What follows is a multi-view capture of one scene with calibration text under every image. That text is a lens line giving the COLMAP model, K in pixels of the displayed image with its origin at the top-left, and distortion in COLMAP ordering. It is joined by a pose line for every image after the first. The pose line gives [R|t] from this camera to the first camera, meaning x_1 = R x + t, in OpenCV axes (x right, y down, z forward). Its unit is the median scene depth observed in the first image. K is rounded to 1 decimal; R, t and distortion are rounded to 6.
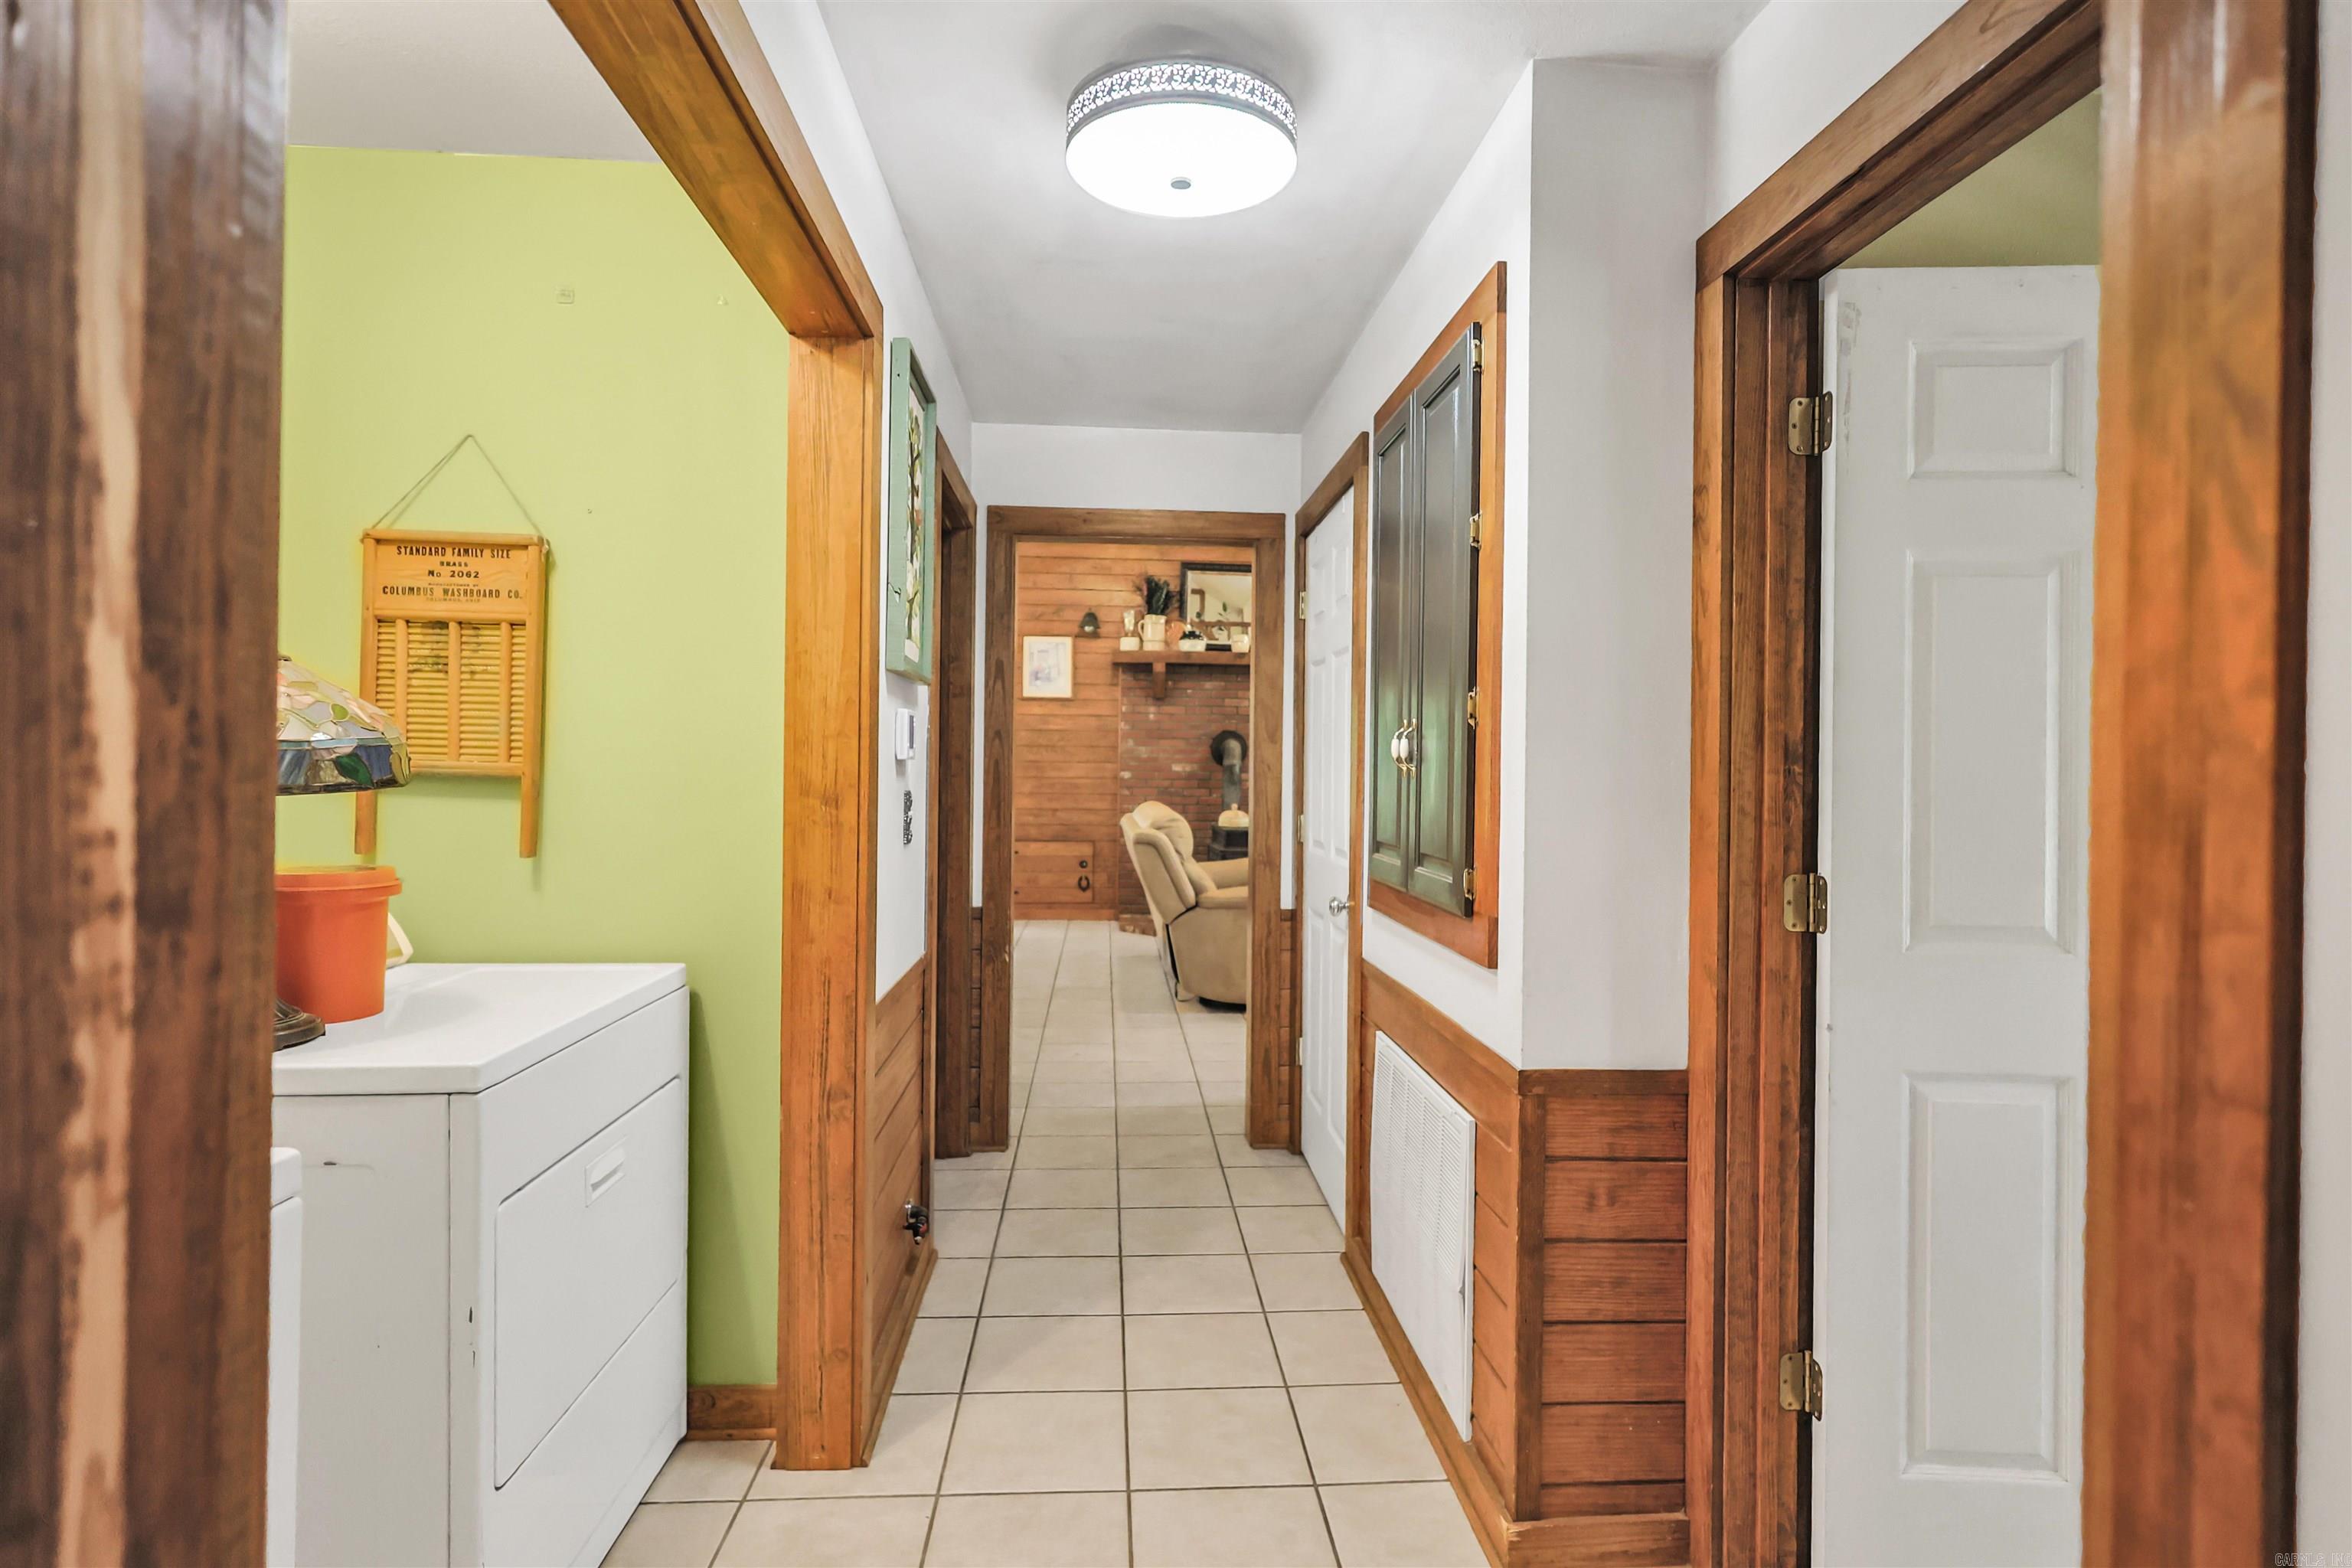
lens RADIAL K [[1150.0, 0, 1174.7], [0, 1150.0, 769.0], [0, 0, 1]] dist [0.002897, 0.000876]
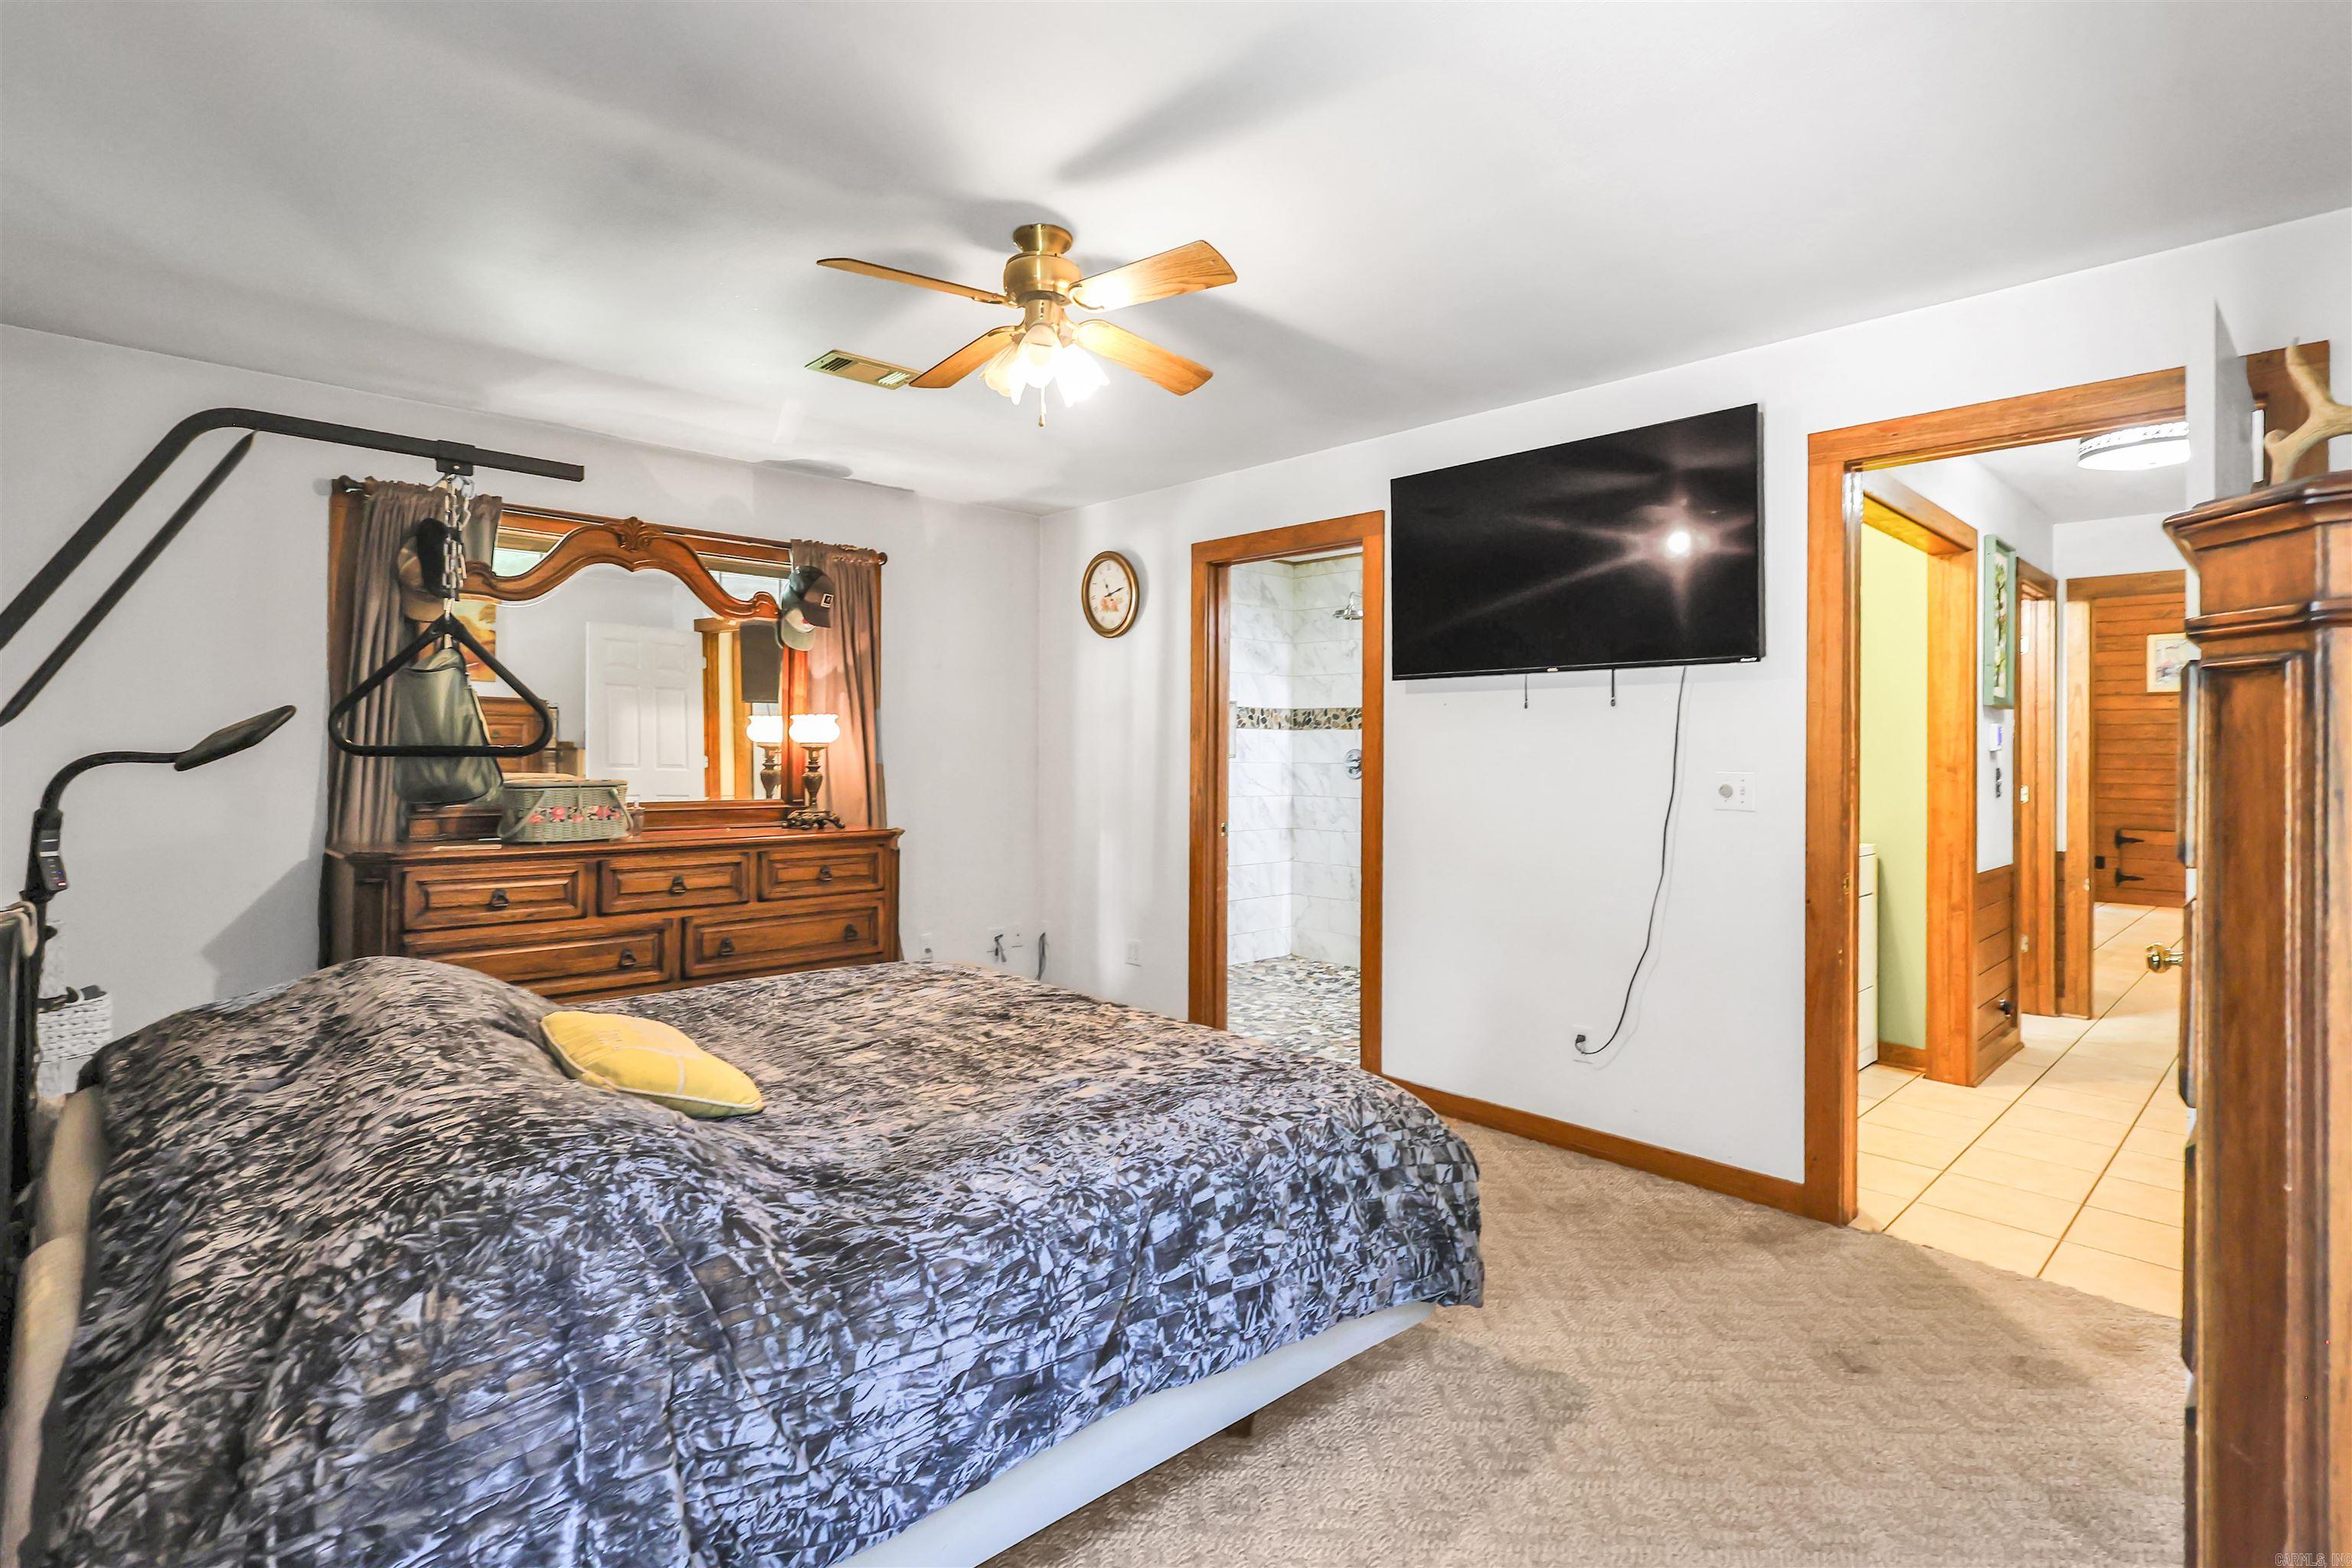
lens RADIAL K [[1150.0, 0, 1181.0], [0, 1150.0, 747.5], [0, 0, 1]] dist [0.002897, 0.000876]
pose [[0.649371, -0.011116, -0.760391, 0.396327], [-0.001063, 0.999879, -0.015525, 0.020517], [0.760471, 0.010890, 0.649280, -1.471106]]
